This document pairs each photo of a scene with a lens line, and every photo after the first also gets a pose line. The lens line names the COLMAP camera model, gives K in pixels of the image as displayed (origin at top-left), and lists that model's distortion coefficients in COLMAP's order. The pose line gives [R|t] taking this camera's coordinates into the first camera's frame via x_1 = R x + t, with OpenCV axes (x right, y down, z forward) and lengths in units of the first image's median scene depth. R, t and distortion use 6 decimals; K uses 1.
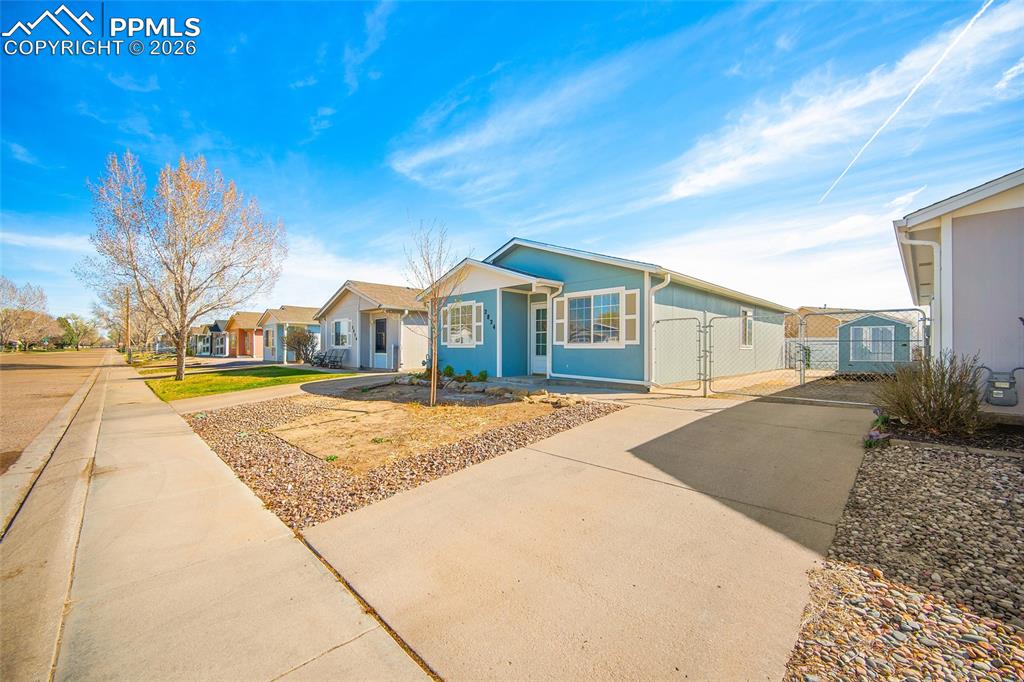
lens RADIAL K [[402.4, 0, 509.2], [0, 402.4, 345.0], [0, 0, 1]] dist [-0.003046, -0.000363]
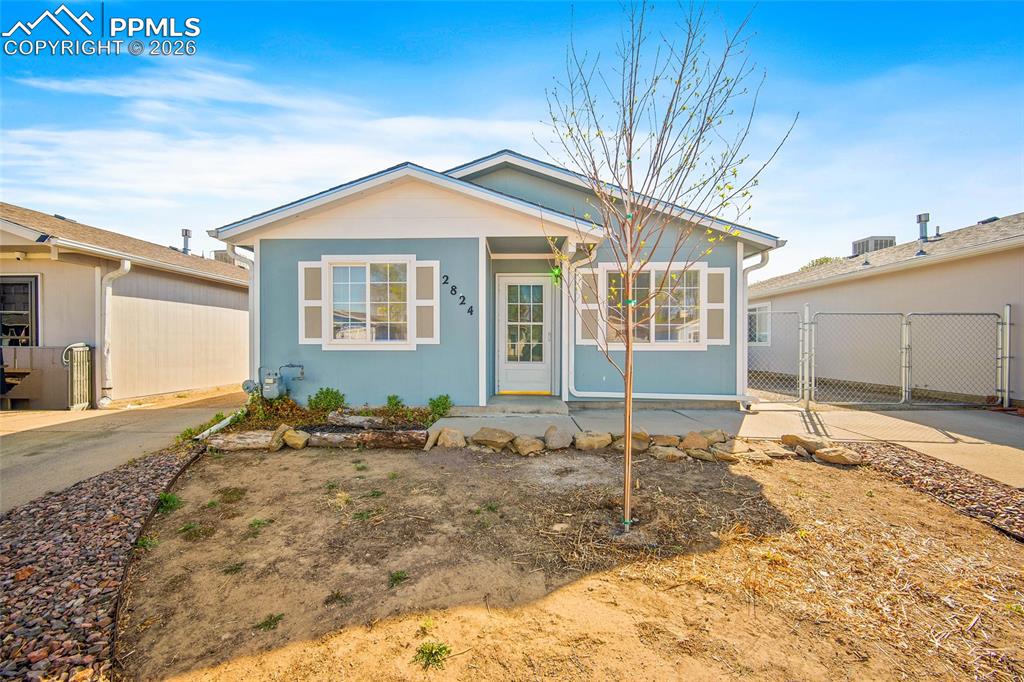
lens RADIAL K [[402.4, 0, 509.2], [0, 402.4, 345.0], [0, 0, 1]] dist [-0.003046, -0.000363]
pose [[0.723933, -0.003820, 0.689860, -0.350322], [-0.003477, 0.999952, 0.009187, -0.004970], [-0.689862, -0.009050, 0.723884, 0.572926]]
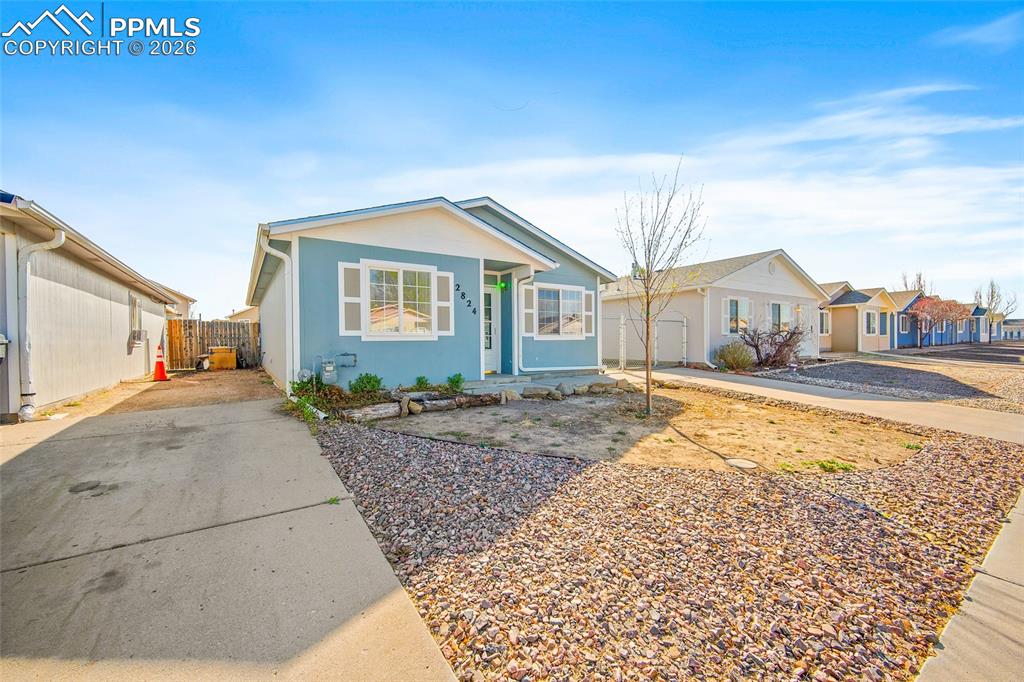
lens RADIAL K [[402.4, 0, 509.2], [0, 402.4, 345.0], [0, 0, 1]] dist [-0.003046, -0.000363]
pose [[0.185836, -0.016013, 0.982450, -0.709174], [0.001335, 0.999870, 0.016044, 0.003904], [-0.982580, -0.001670, 0.185833, 0.784237]]
